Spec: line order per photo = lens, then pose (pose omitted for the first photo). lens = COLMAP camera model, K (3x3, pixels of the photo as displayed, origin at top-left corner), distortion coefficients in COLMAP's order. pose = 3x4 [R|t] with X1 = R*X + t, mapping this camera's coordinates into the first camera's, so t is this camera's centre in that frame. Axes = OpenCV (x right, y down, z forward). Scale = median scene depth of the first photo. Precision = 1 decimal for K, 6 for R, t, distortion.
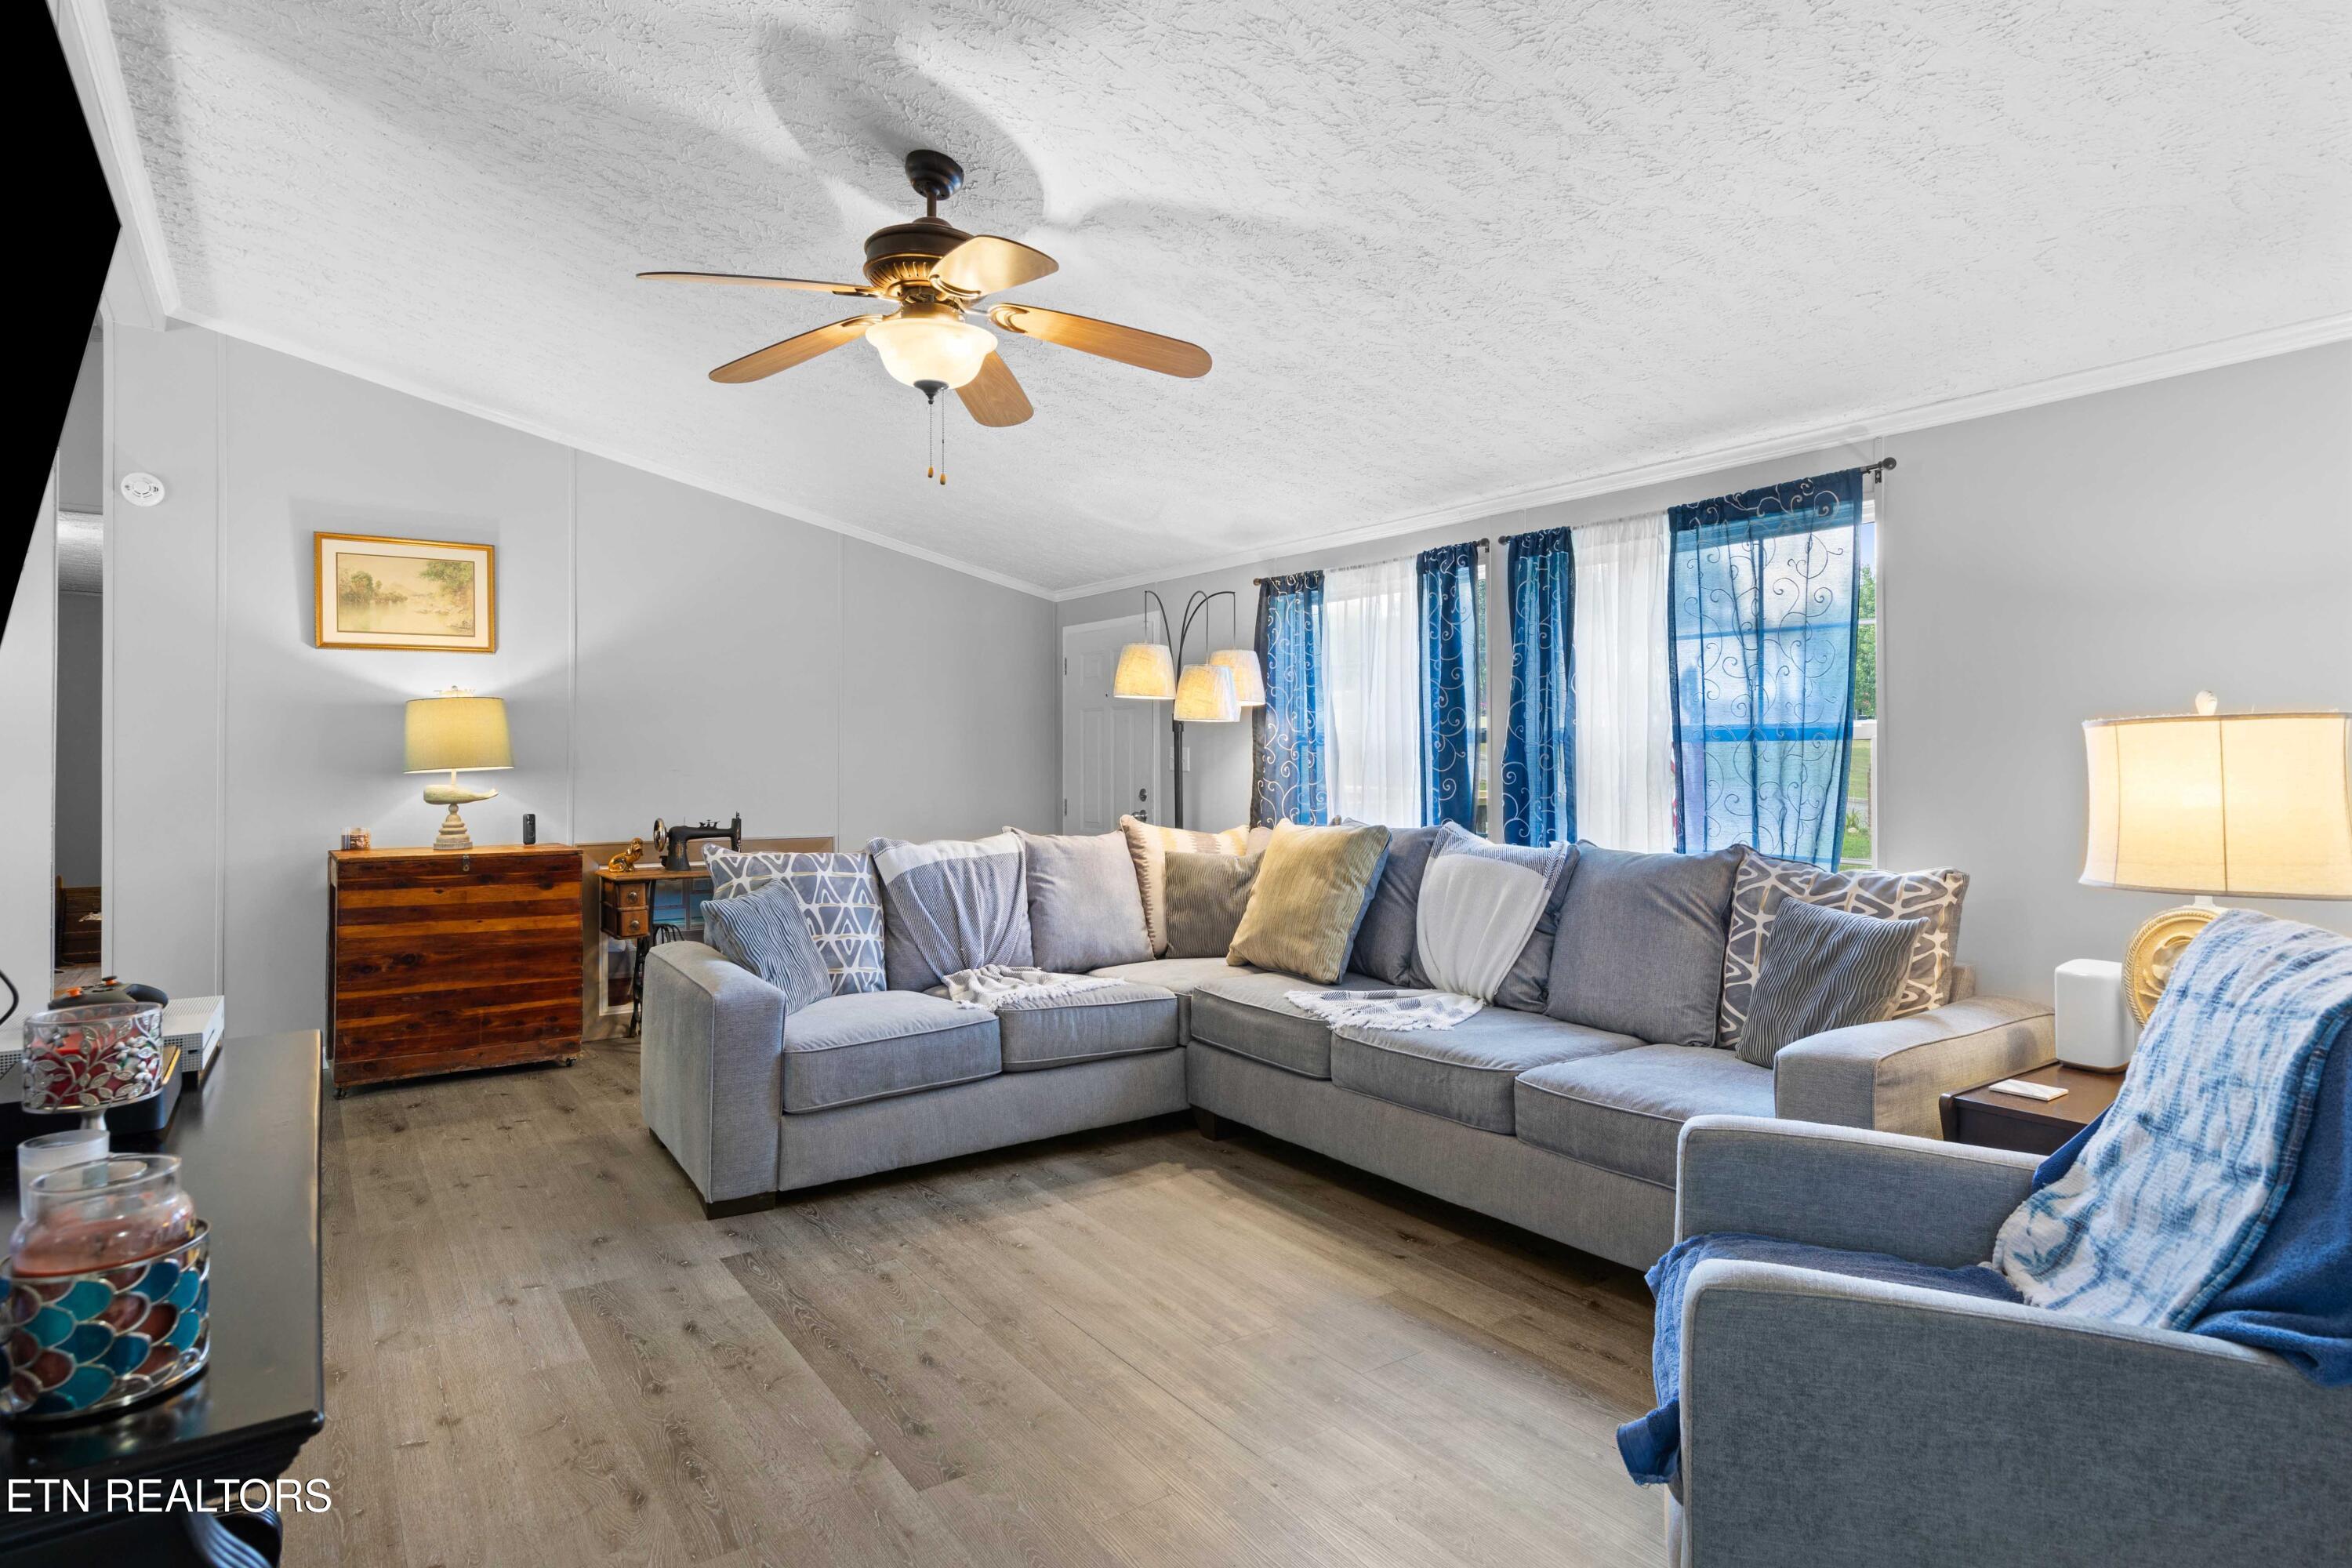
lens RADIAL K [[1252.8, 0, 1175.8], [0, 1252.8, 747.9], [0, 0, 1]] dist [0.019565, 0.000539]
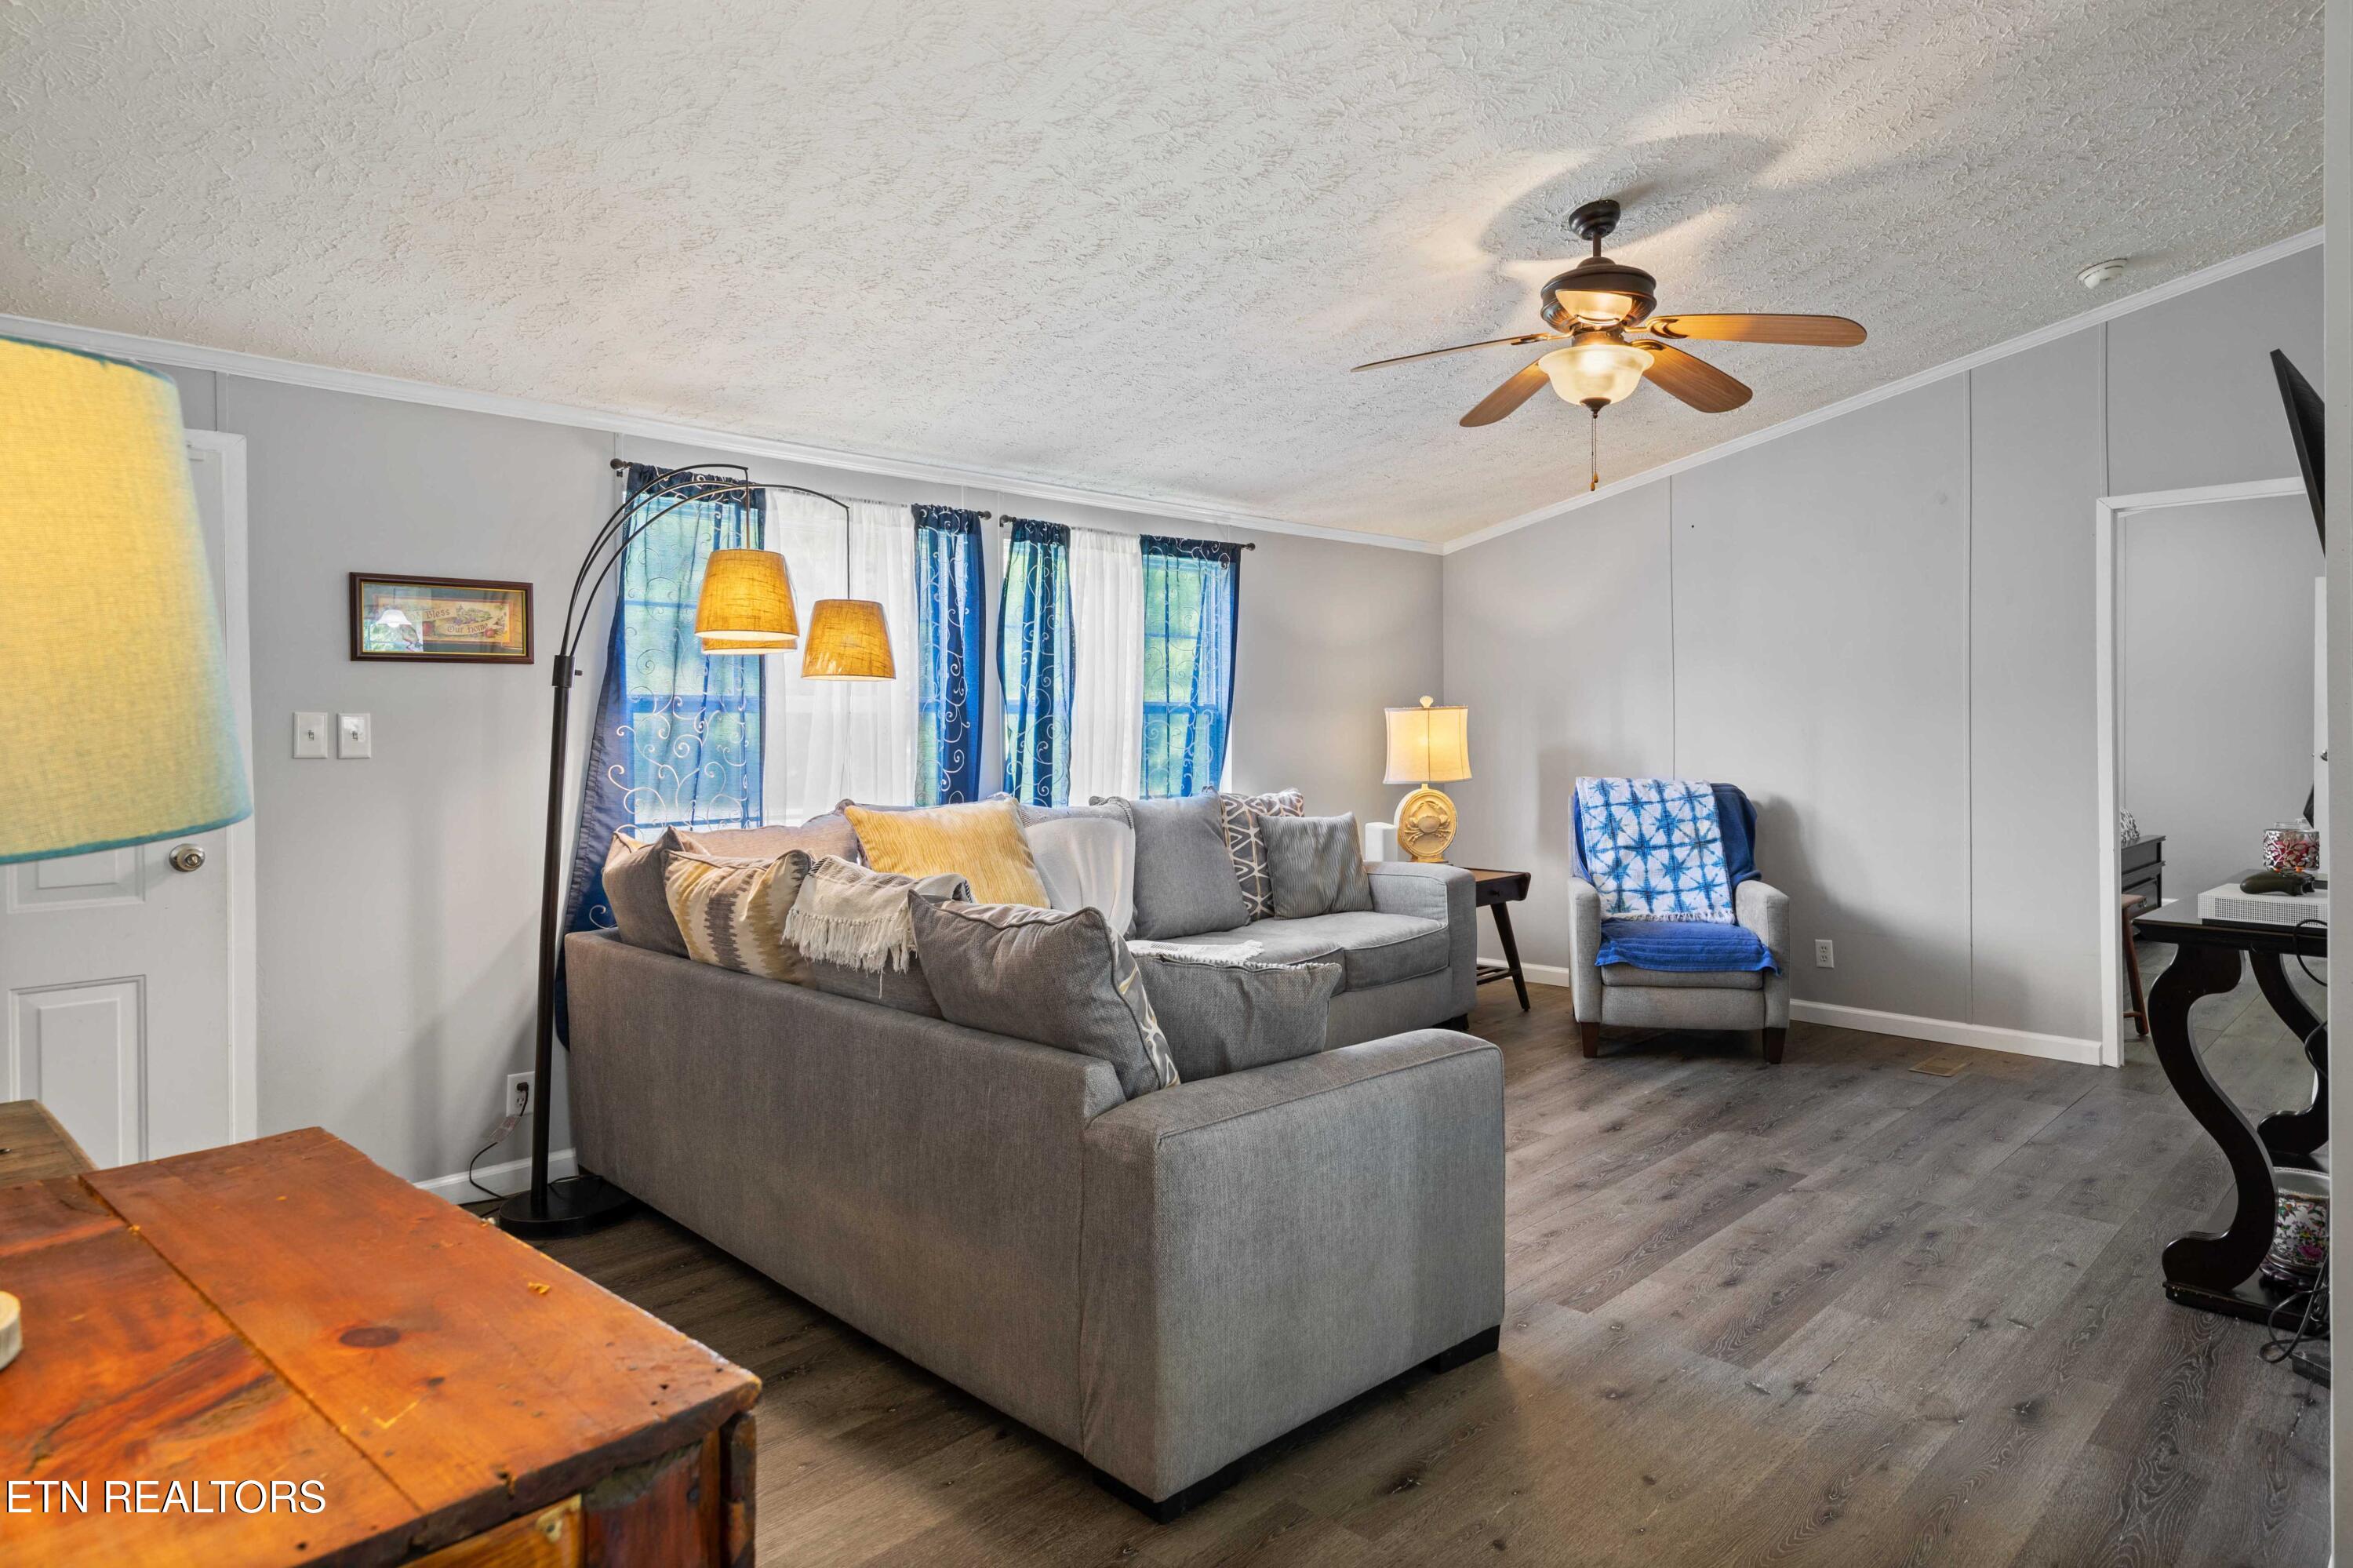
lens RADIAL K [[1392.0, 0, 1248.0], [0, 1392.0, 744.6], [0, 0, 1]] dist [0.014928, -0.001056]
pose [[-0.210433, -0.009726, 0.977560, -1.304285], [0.002726, 0.999941, 0.010535, 0.014026], [-0.977604, 0.004882, -0.210394, 1.507766]]
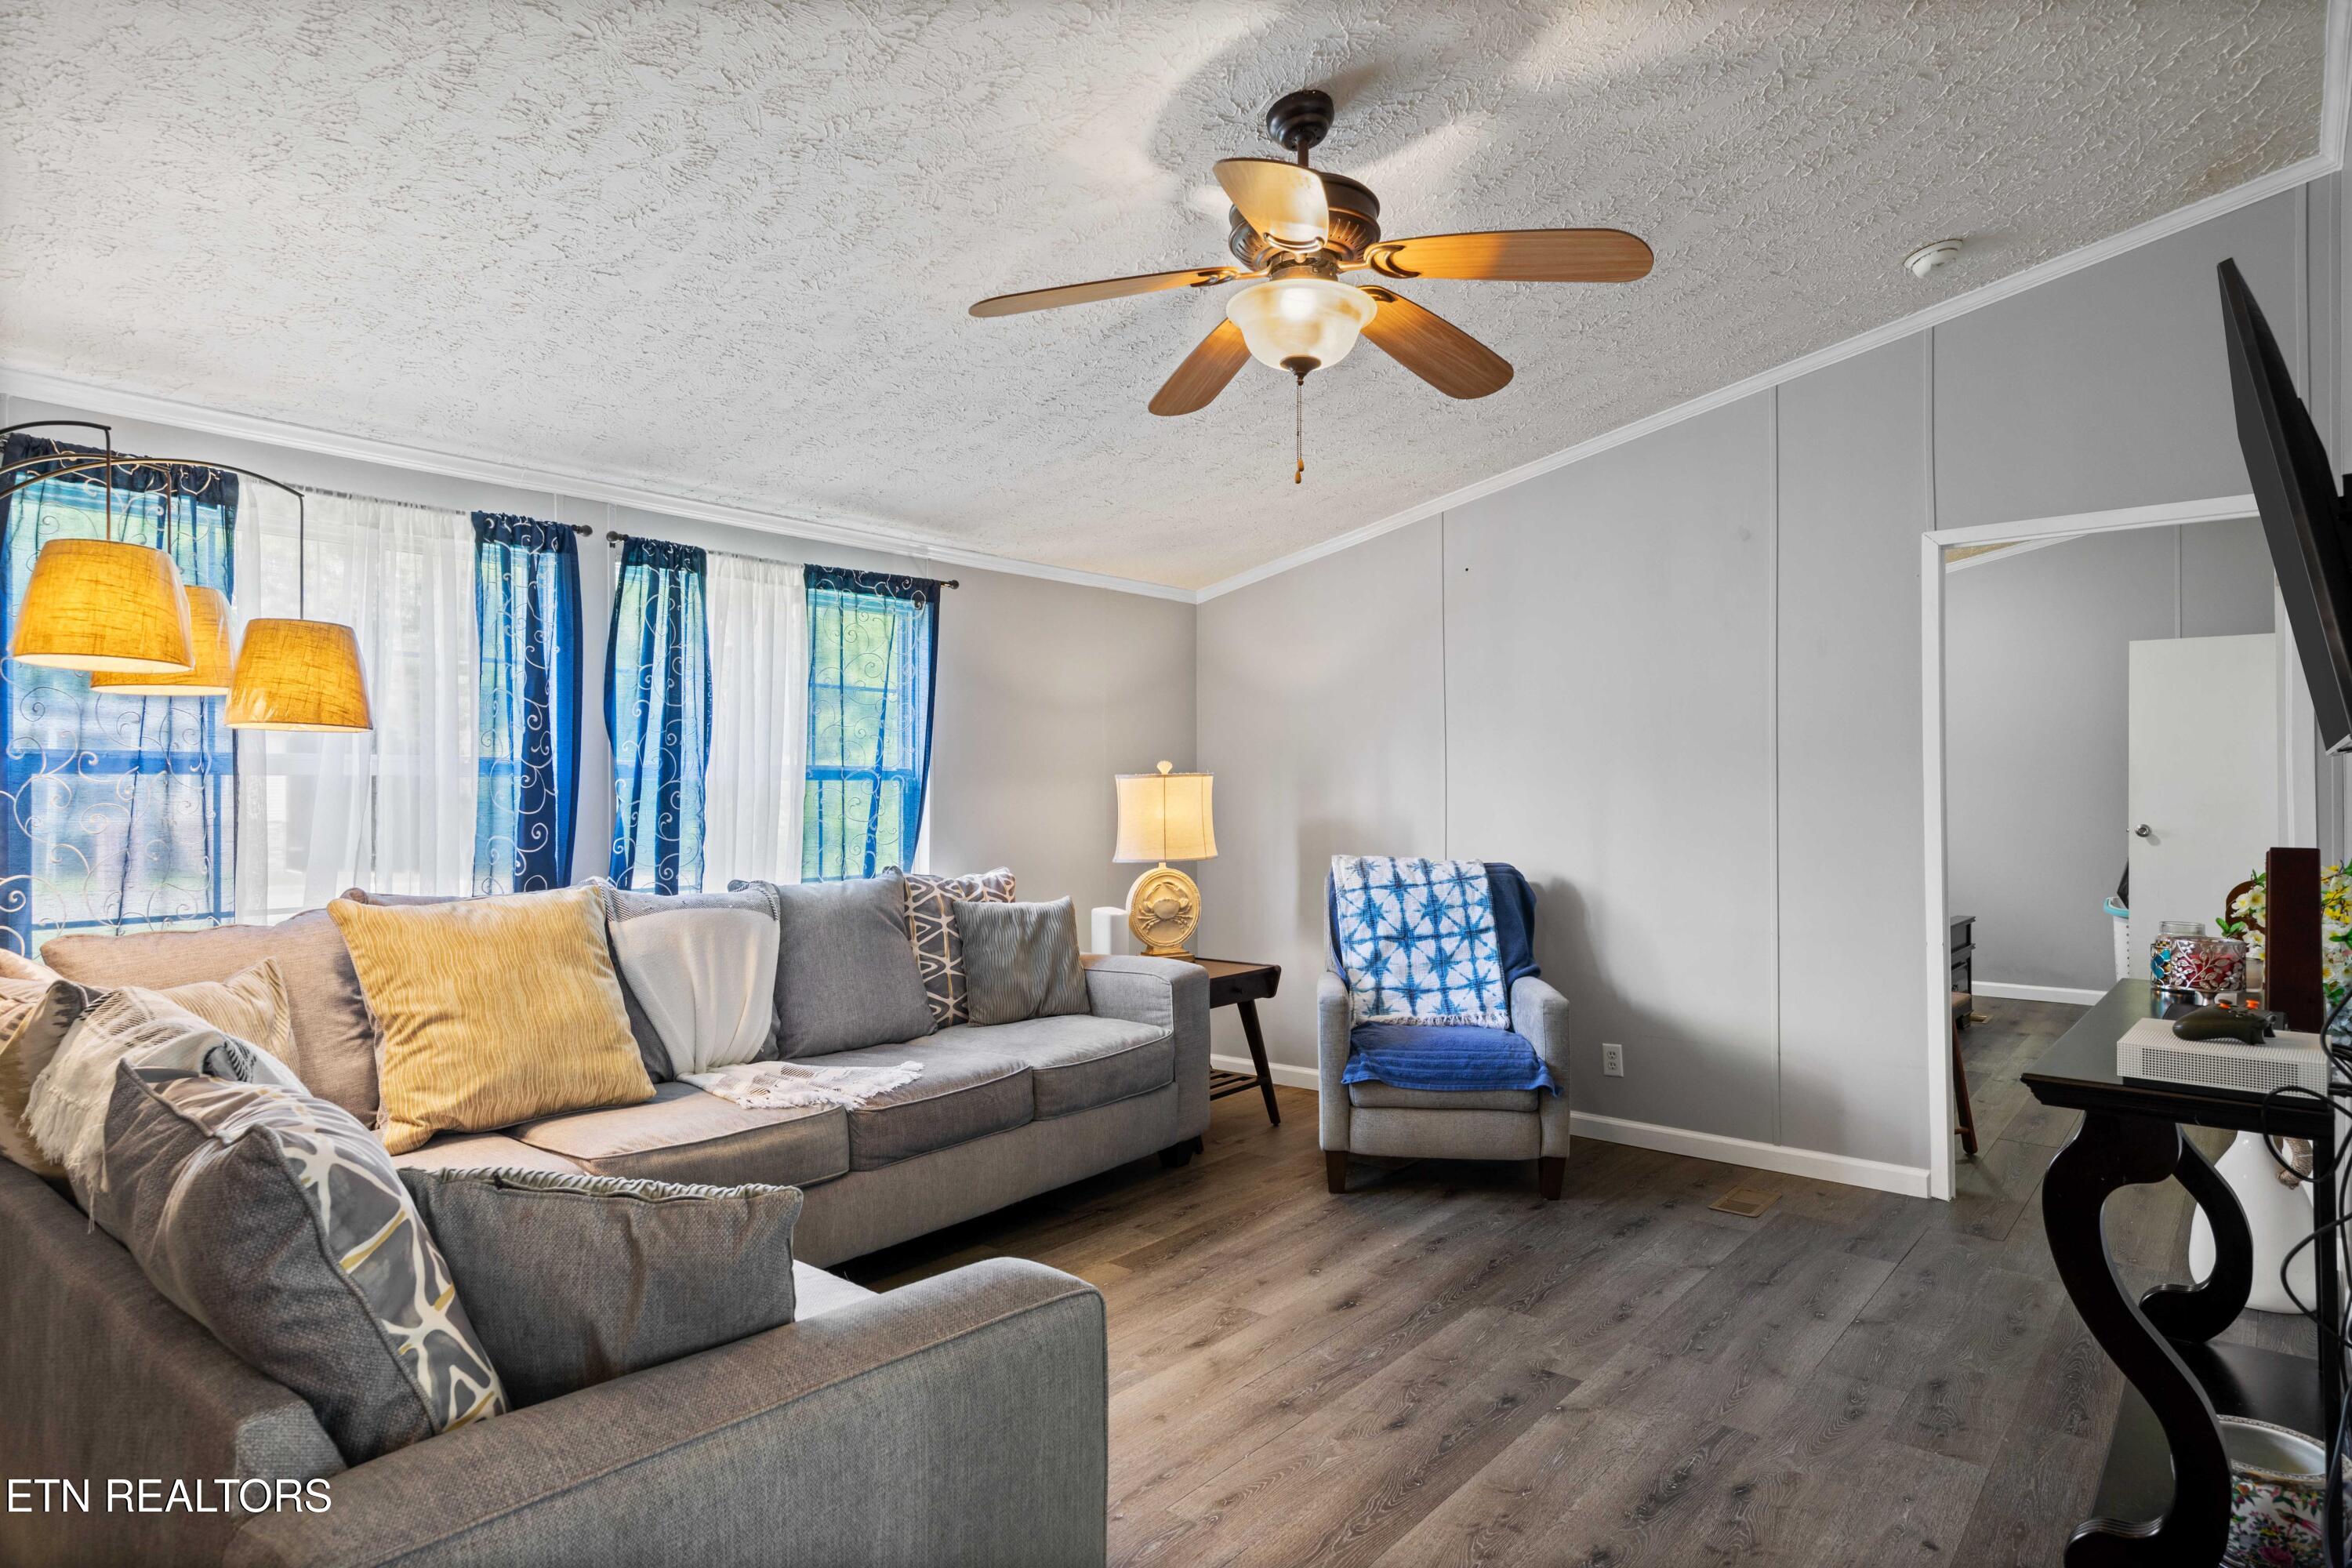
lens RADIAL K [[1335.5, 0, 1151.9], [0, 1335.5, 798.5], [0, 0, 1]] dist [0.015303, -0.002007]
pose [[-0.259323, -0.000187, 0.965791, -0.995485], [-0.001244, 0.999999, -0.000141, 0.012929], [-0.965790, -0.001238, -0.259323, 1.274909]]
